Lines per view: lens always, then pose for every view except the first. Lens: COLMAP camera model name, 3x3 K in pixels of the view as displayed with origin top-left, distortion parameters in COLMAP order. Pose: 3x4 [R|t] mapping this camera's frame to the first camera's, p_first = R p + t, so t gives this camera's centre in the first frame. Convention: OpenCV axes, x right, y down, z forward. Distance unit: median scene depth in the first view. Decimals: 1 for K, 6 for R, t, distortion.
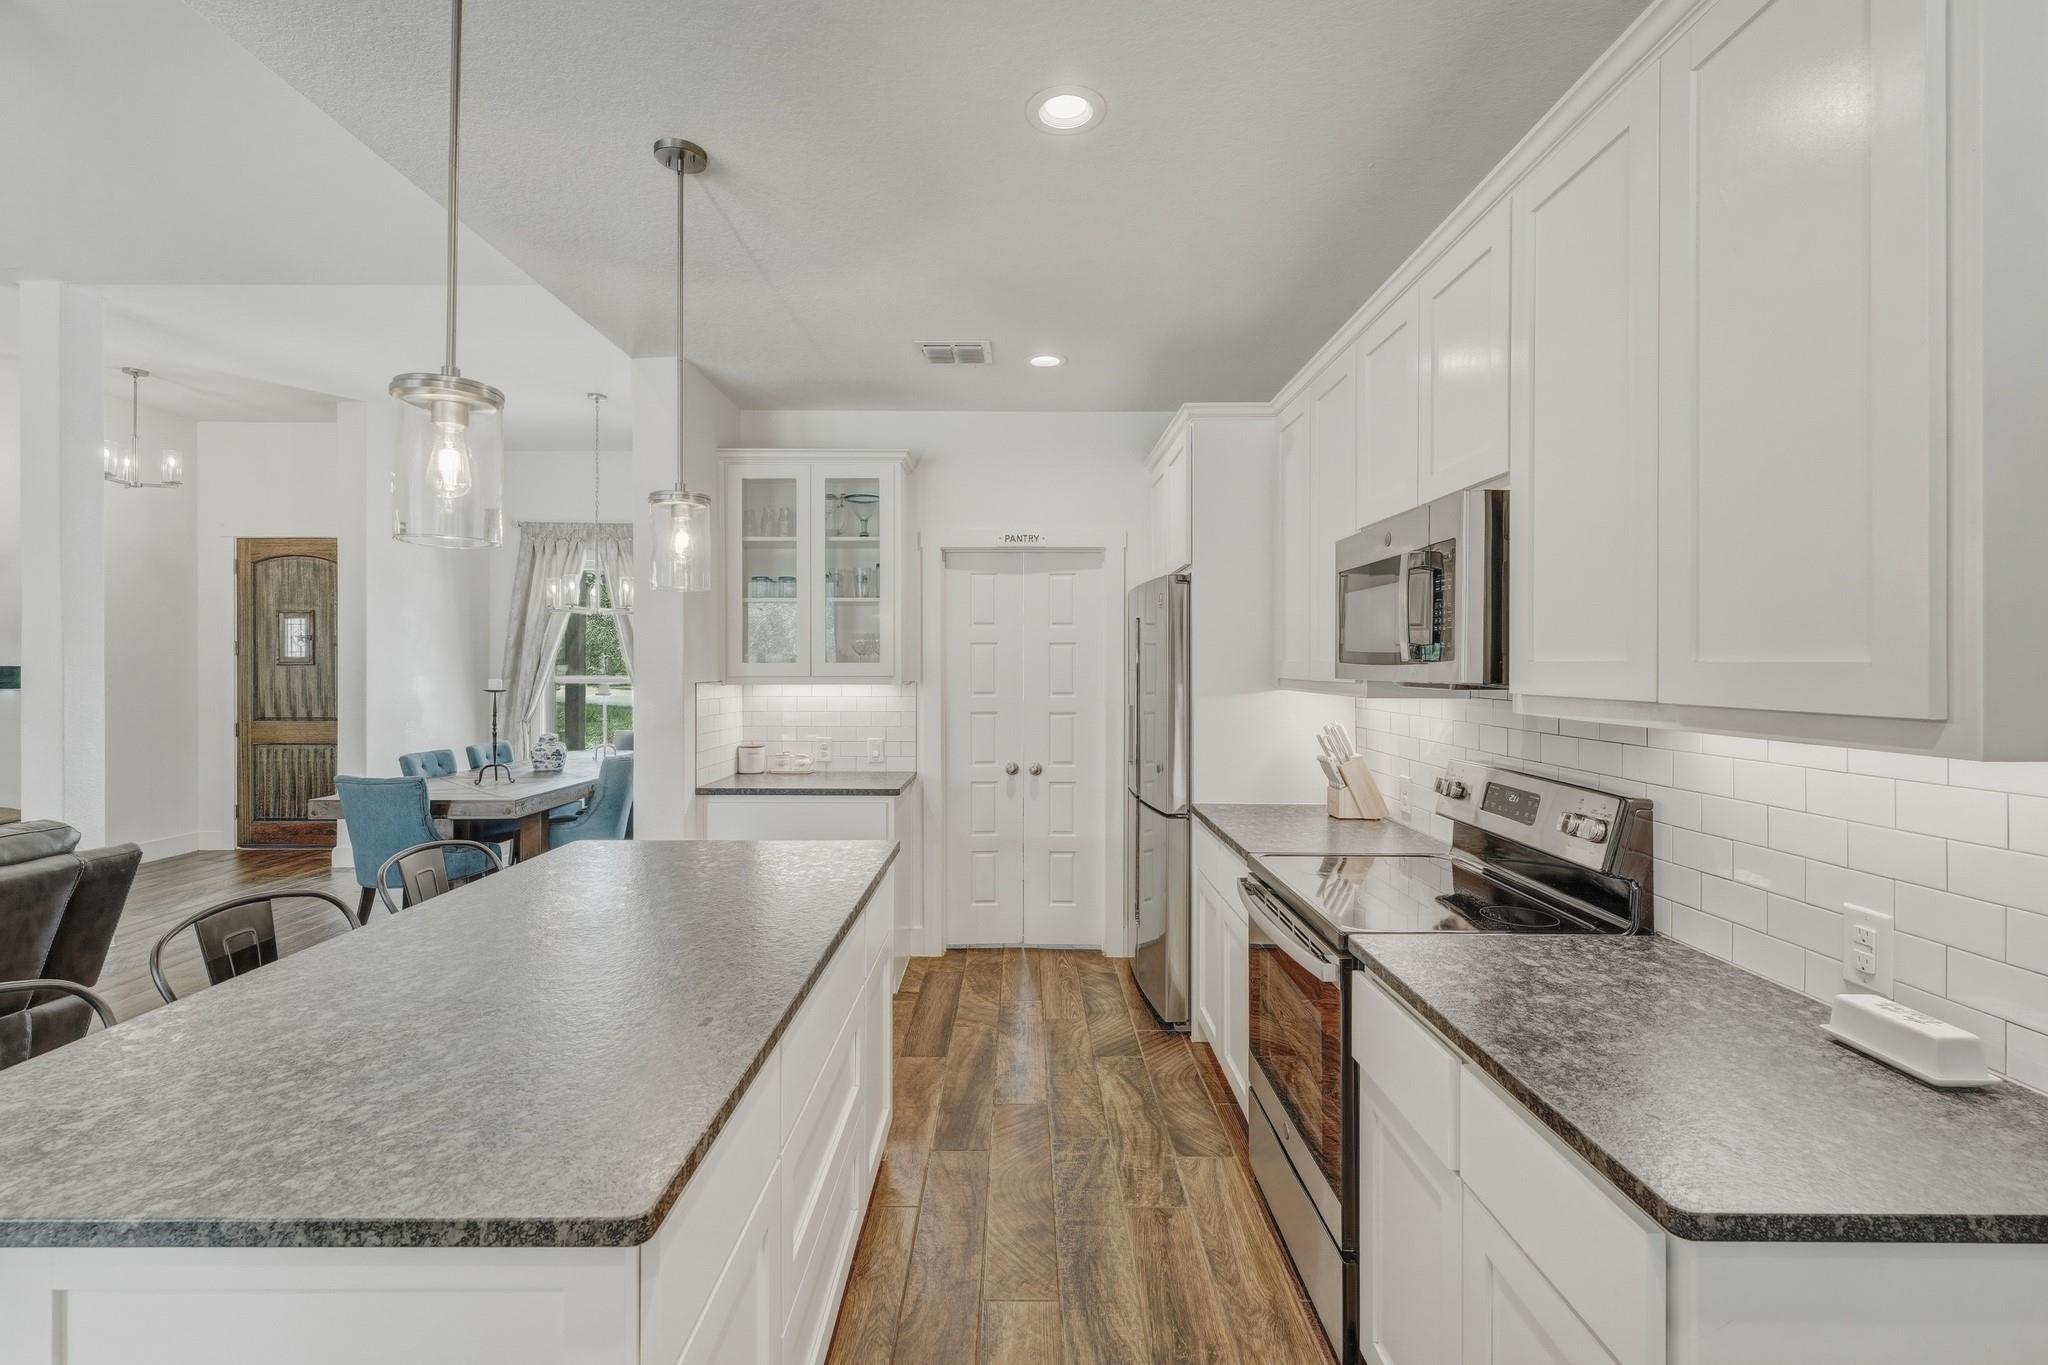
lens RADIAL K [[919.5, 0, 1024.3], [0, 919.5, 670.4], [0, 0, 1]] dist [-0.001373, -0.000025]
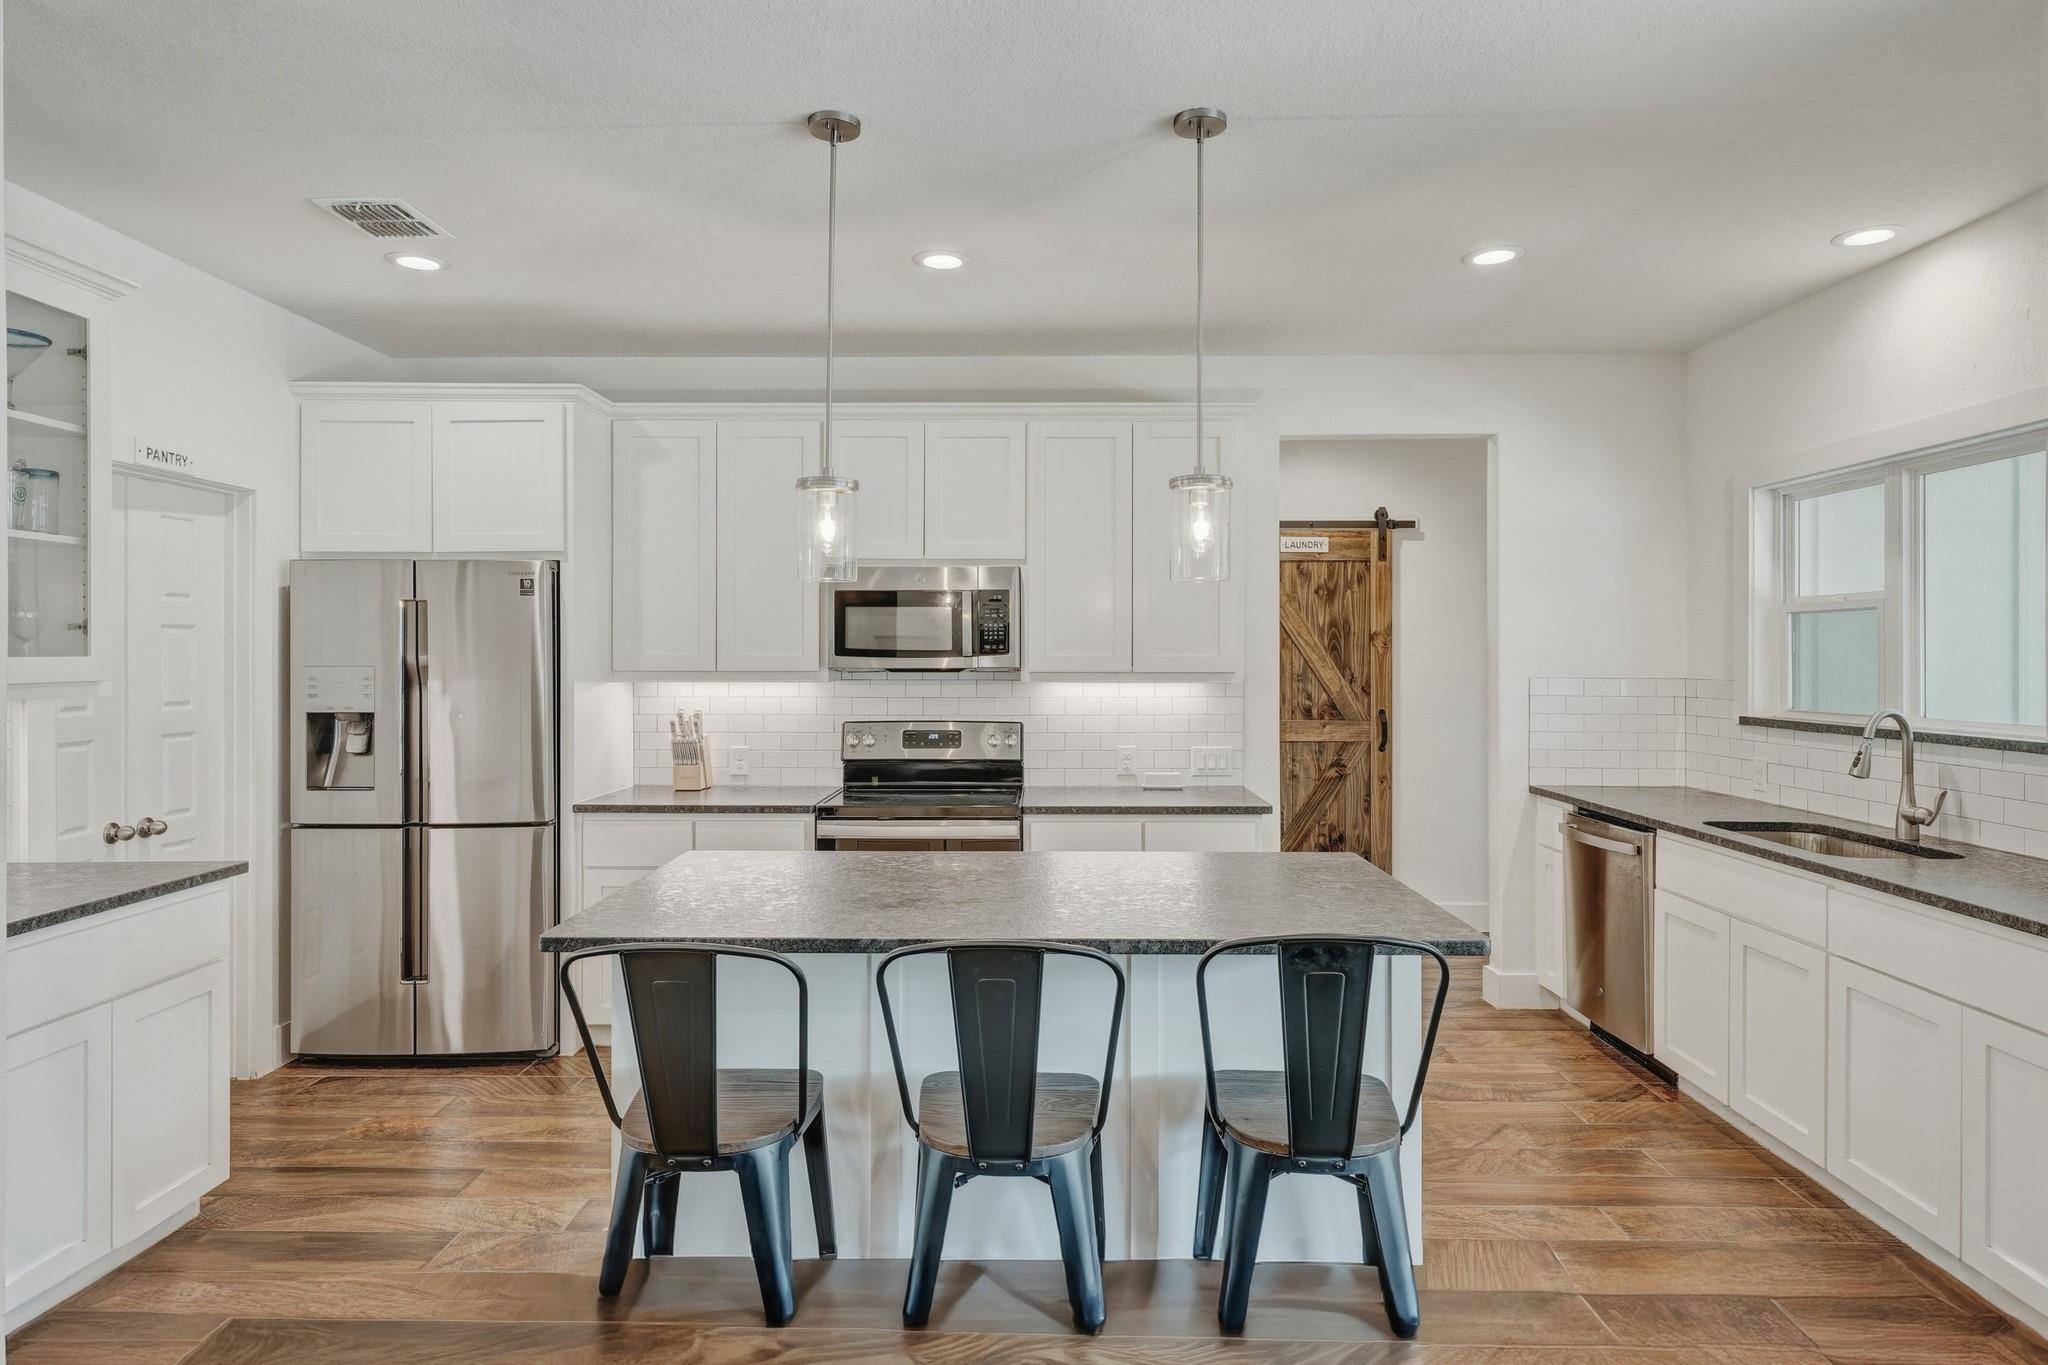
lens RADIAL K [[1163.0, 0, 1025.6], [0, 1163.0, 652.7], [0, 0, 1]] dist [0.001687, 0.000493]
pose [[0.014143, 0.000413, 0.999900, -0.517971], [0.003831, 0.999993, -0.000468, -0.004774], [-0.999893, 0.003838, 0.014141, 0.259444]]
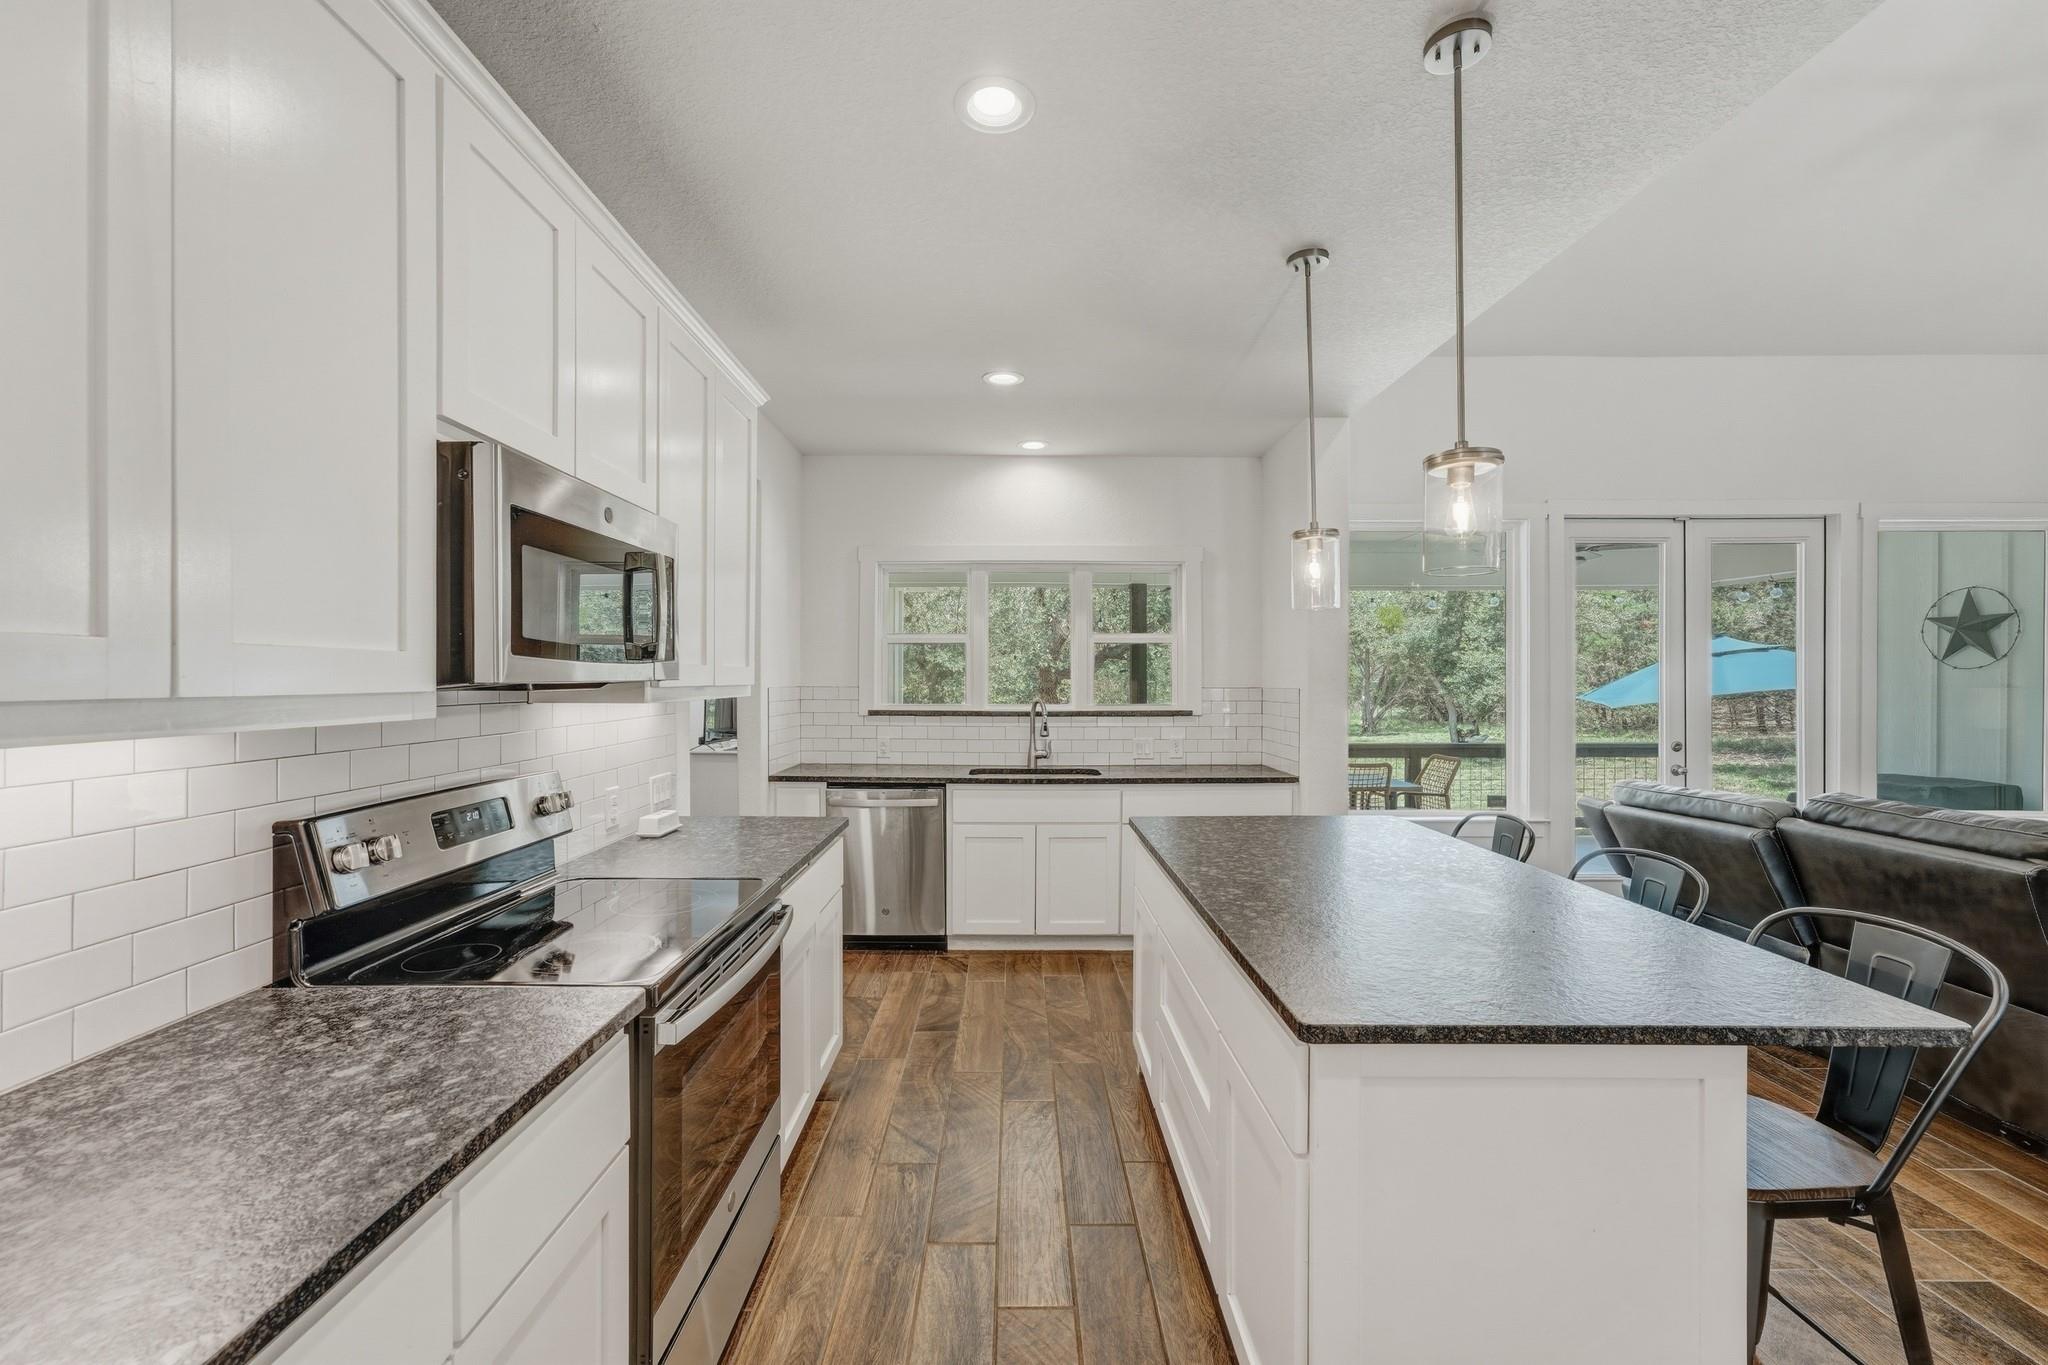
lens RADIAL K [[872.1, 0, 997.1], [0, 872.1, 677.6], [0, 0, 1]] dist [-0.000397, 0.016407]
pose [[-0.999996, -0.002581, -0.001265, 0.008235], [-0.002584, 0.999995, 0.001996, 0.001689], [0.001259, 0.001999, -0.999997, 0.586102]]
